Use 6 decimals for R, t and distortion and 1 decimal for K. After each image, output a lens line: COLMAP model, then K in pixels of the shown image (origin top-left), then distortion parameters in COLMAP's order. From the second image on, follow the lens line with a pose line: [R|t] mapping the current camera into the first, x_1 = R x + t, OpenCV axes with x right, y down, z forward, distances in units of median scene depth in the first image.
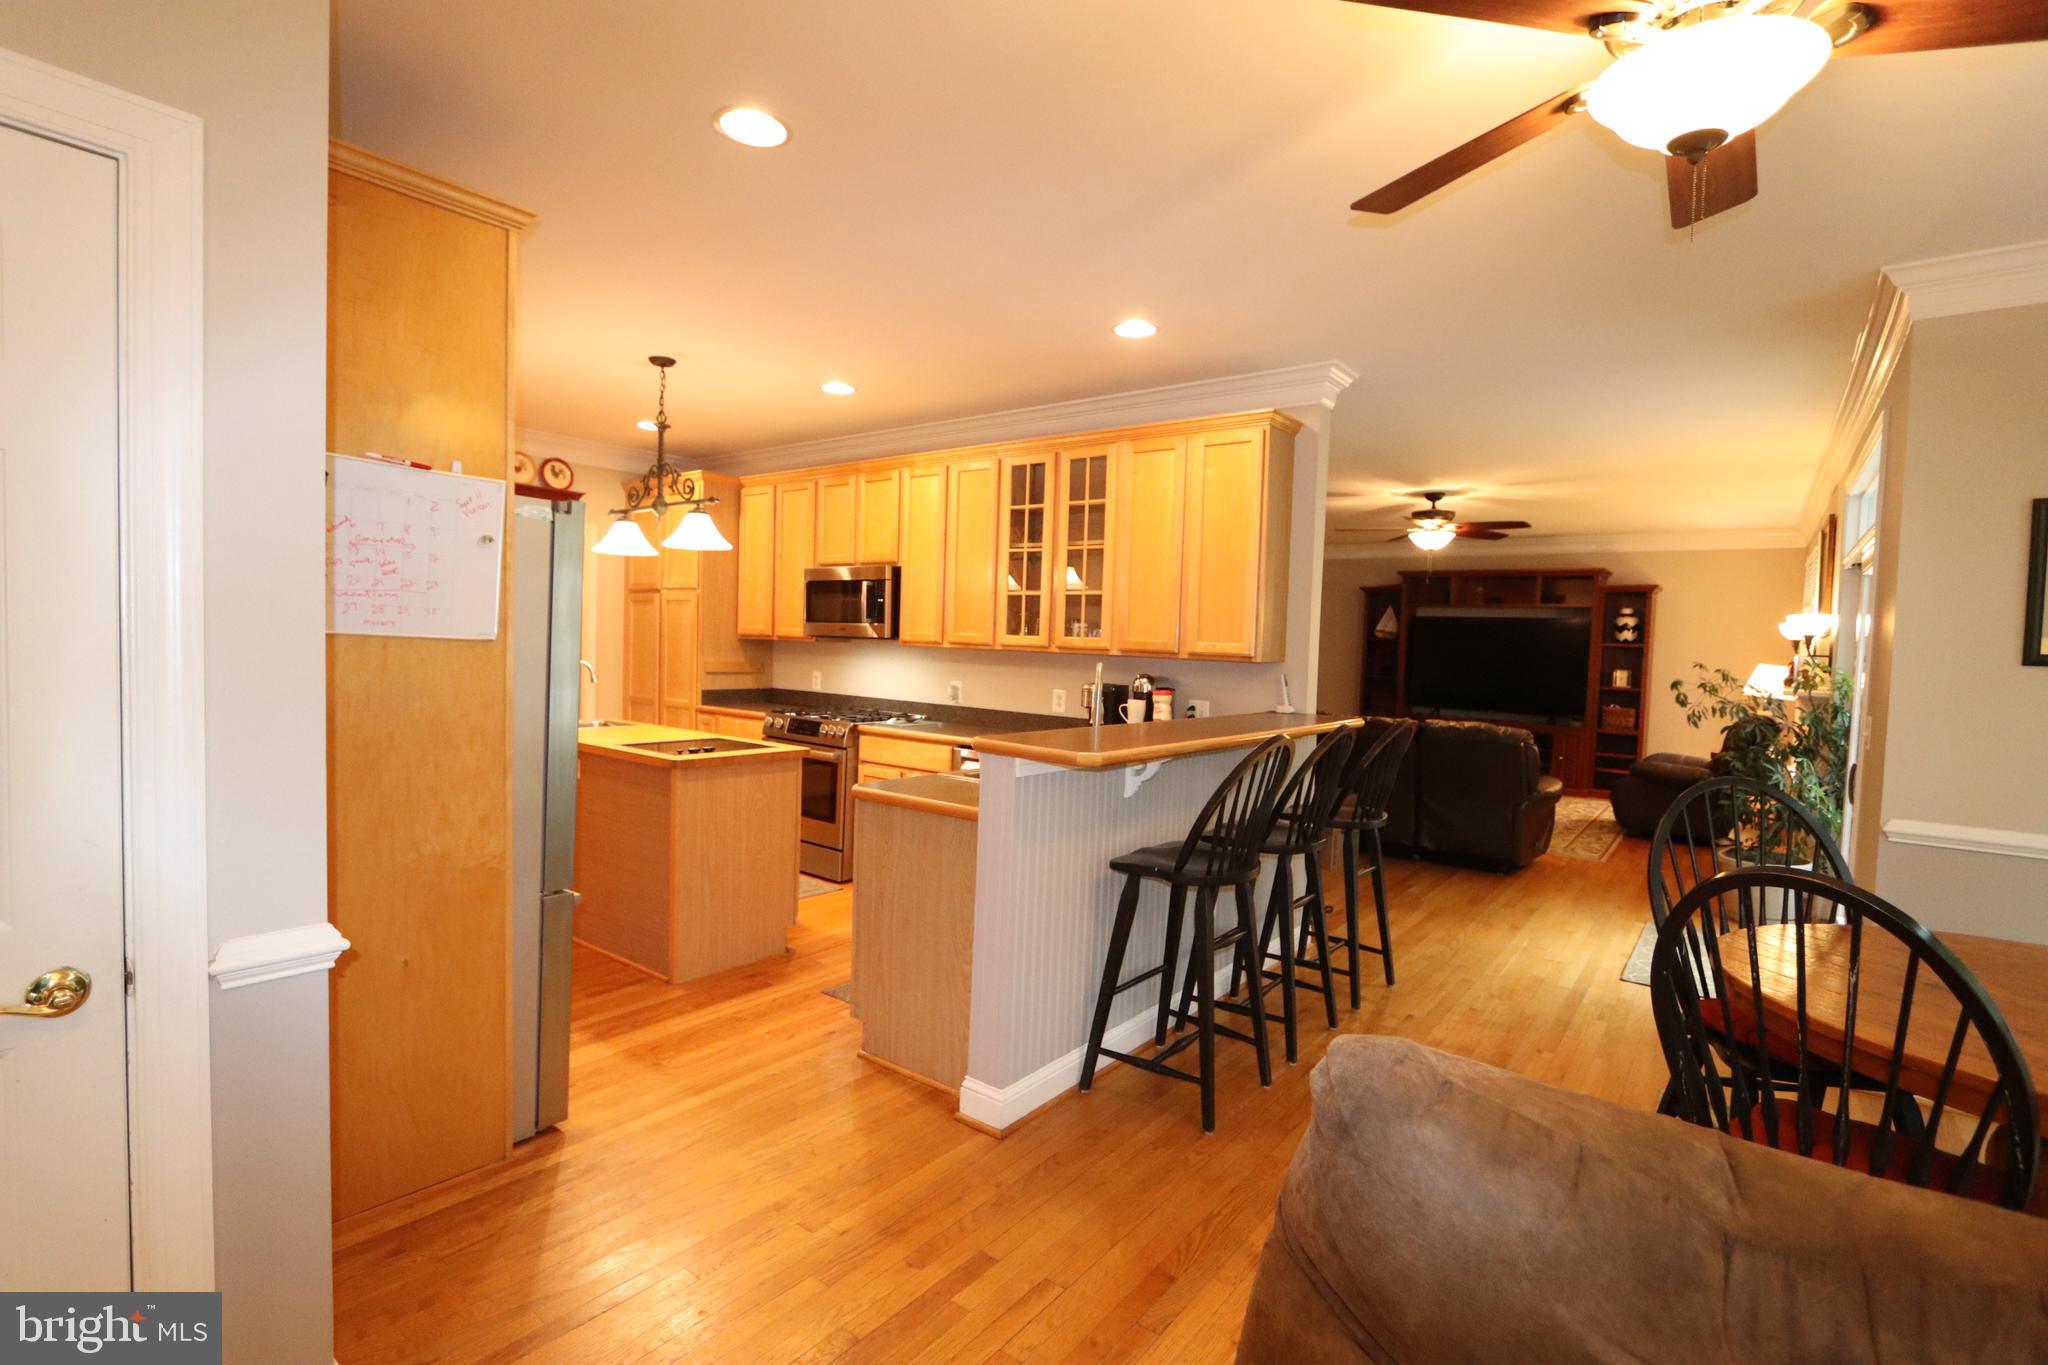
lens RADIAL K [[946.4, 0, 1018.3], [0, 946.4, 687.9], [0, 0, 1]] dist [-0.016929, -0.000078]
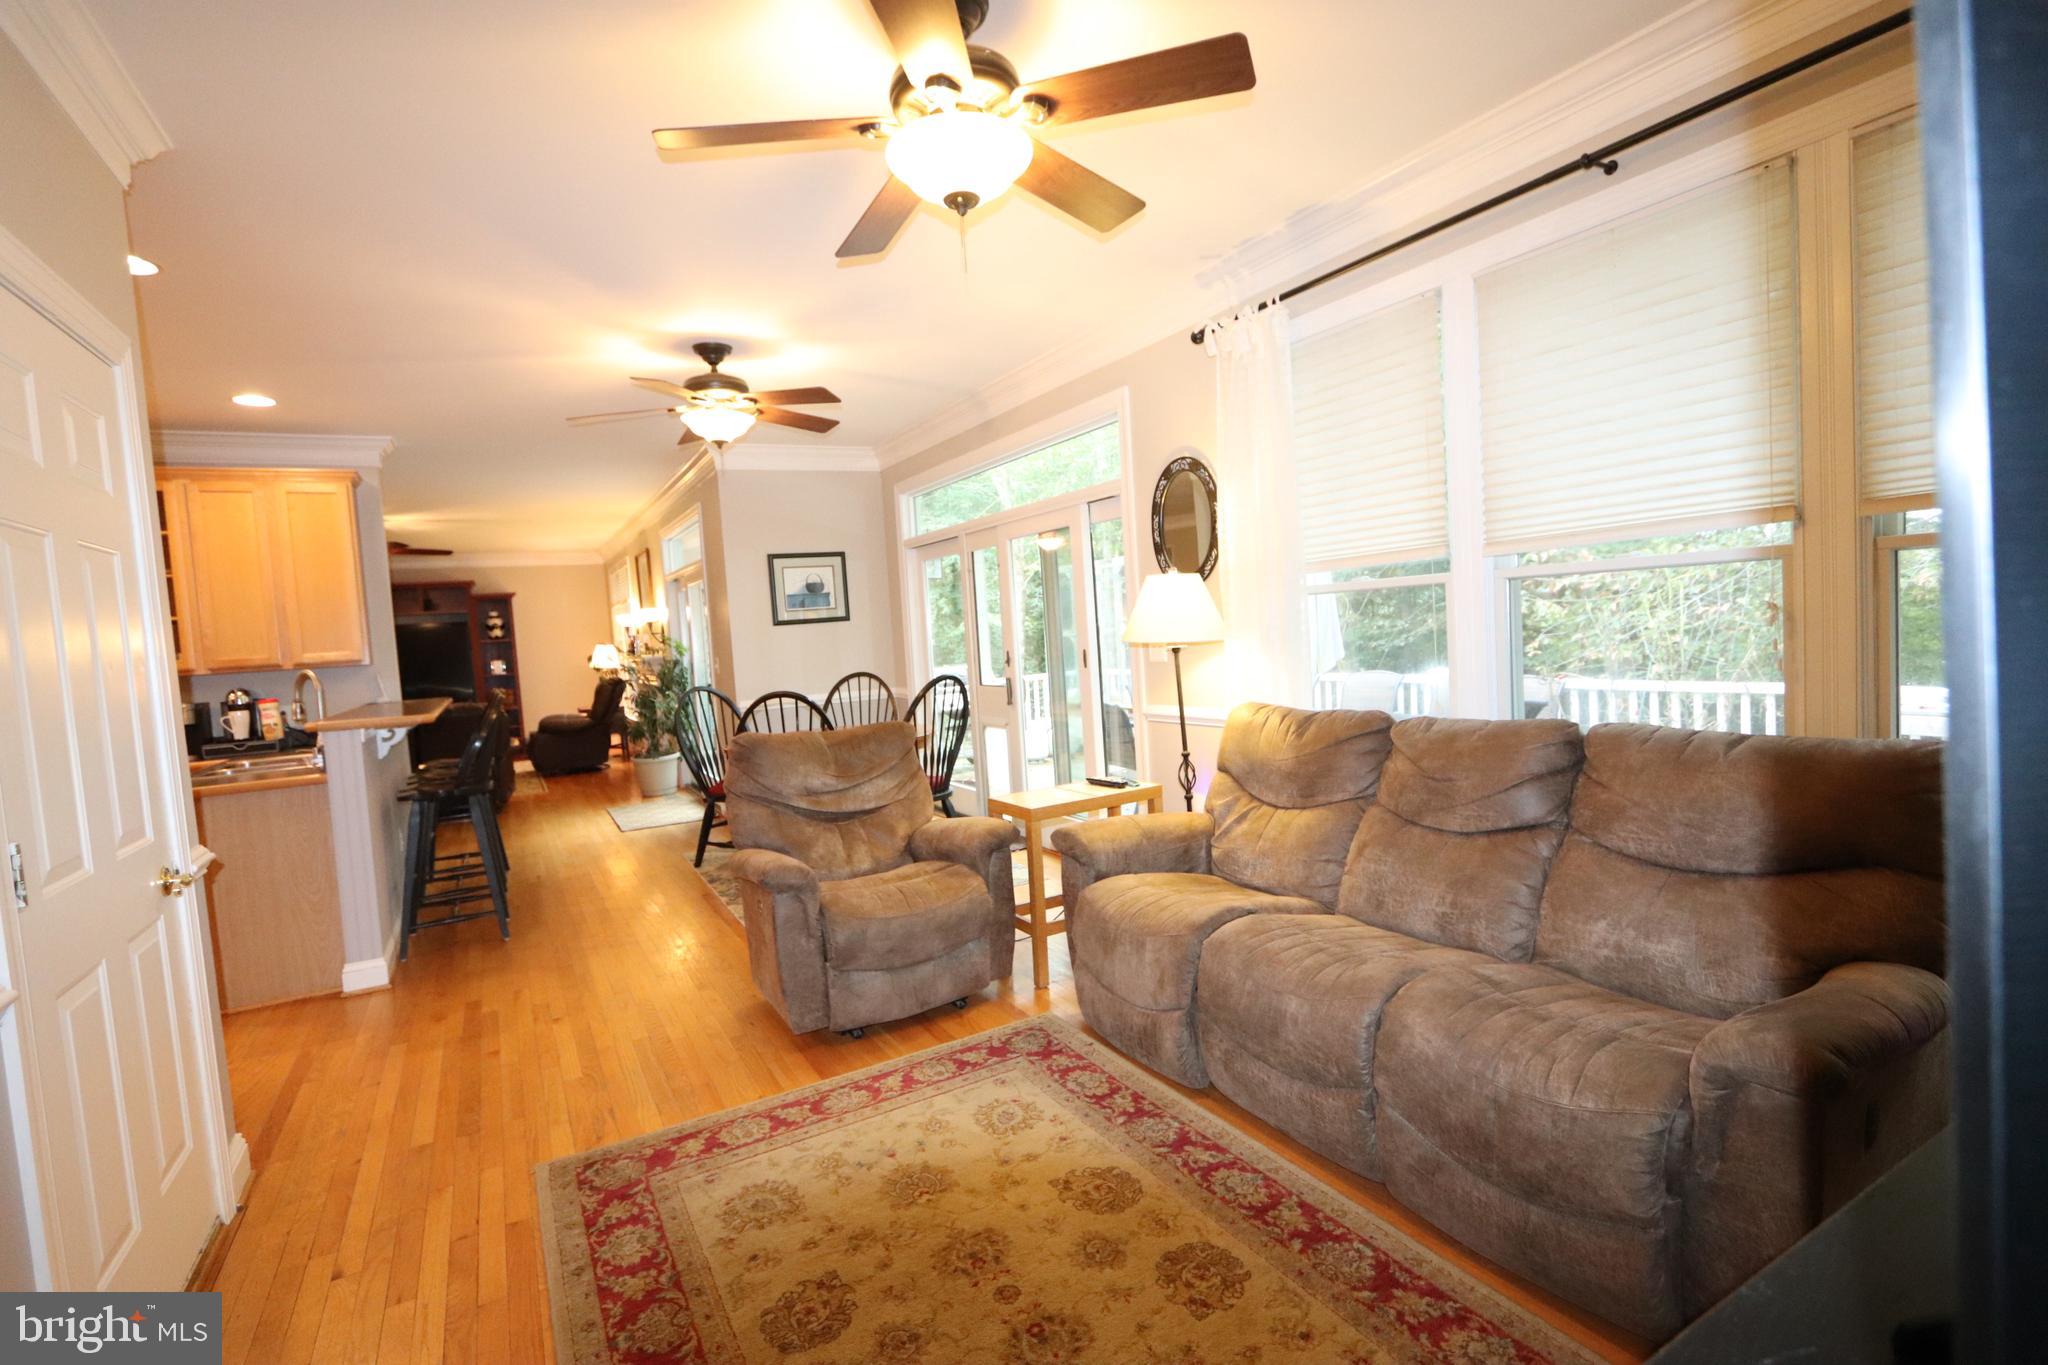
lens RADIAL K [[946.4, 0, 1018.3], [0, 946.4, 687.9], [0, 0, 1]] dist [-0.016929, -0.000078]
pose [[0.384406, -0.117608, 0.915642, -0.441284], [0.121730, 0.989649, 0.076008, 0.011438], [-0.915103, 0.082243, 0.394743, -0.241568]]
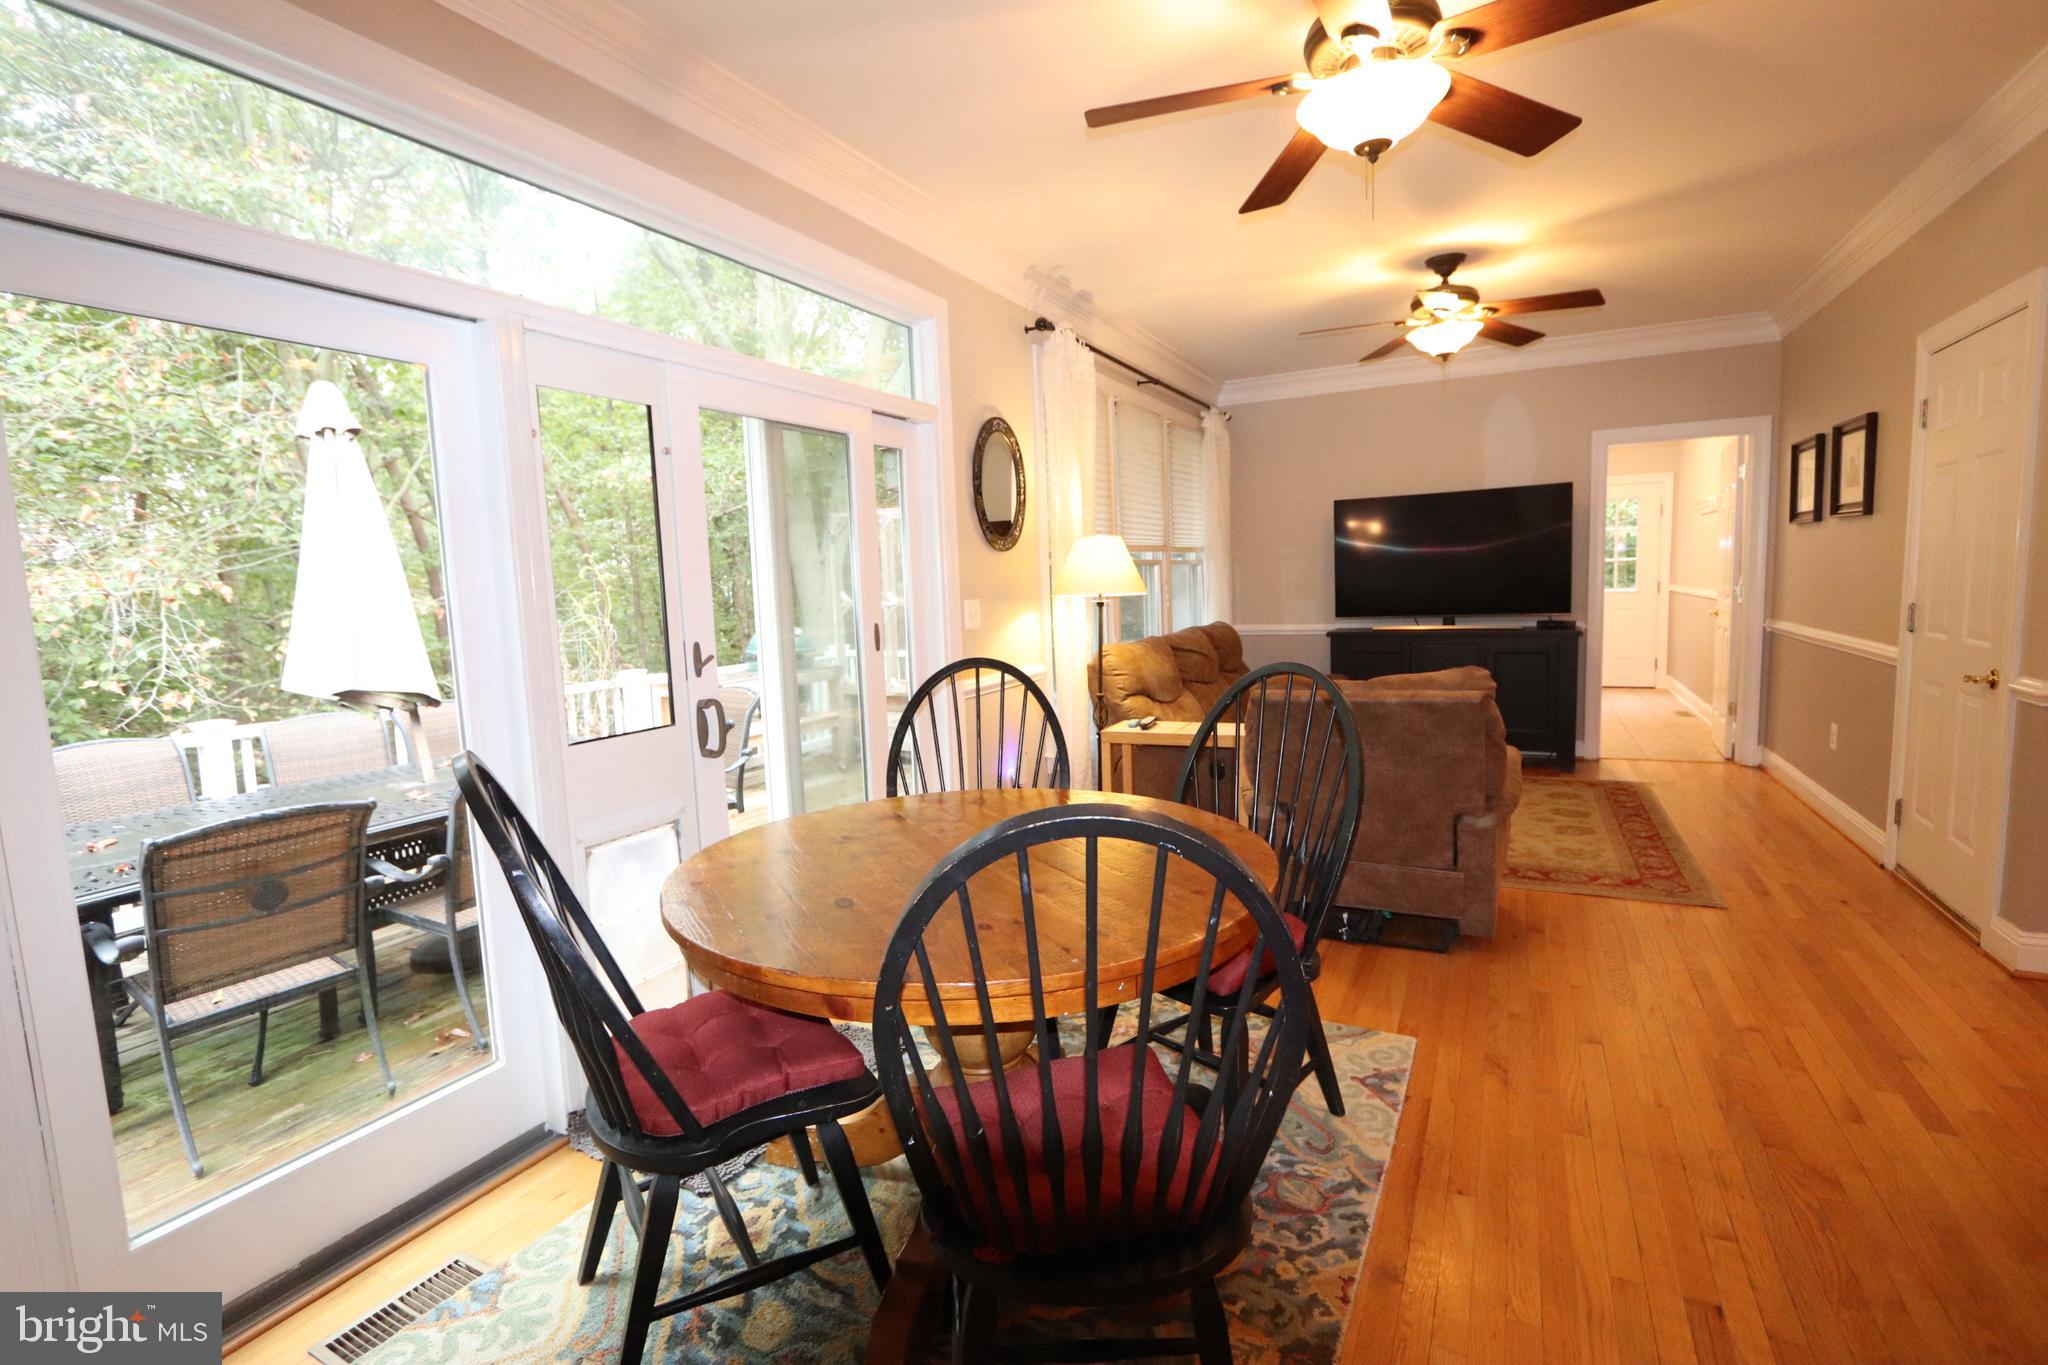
lens RADIAL K [[946.4, 0, 1018.3], [0, 946.4, 687.9], [0, 0, 1]] dist [-0.016929, -0.000078]
pose [[-0.983844, 0.022780, -0.177575, 0.459391], [-0.003802, 0.988990, 0.147934, 0.003319], [0.178989, 0.146219, -0.972925, 0.700522]]
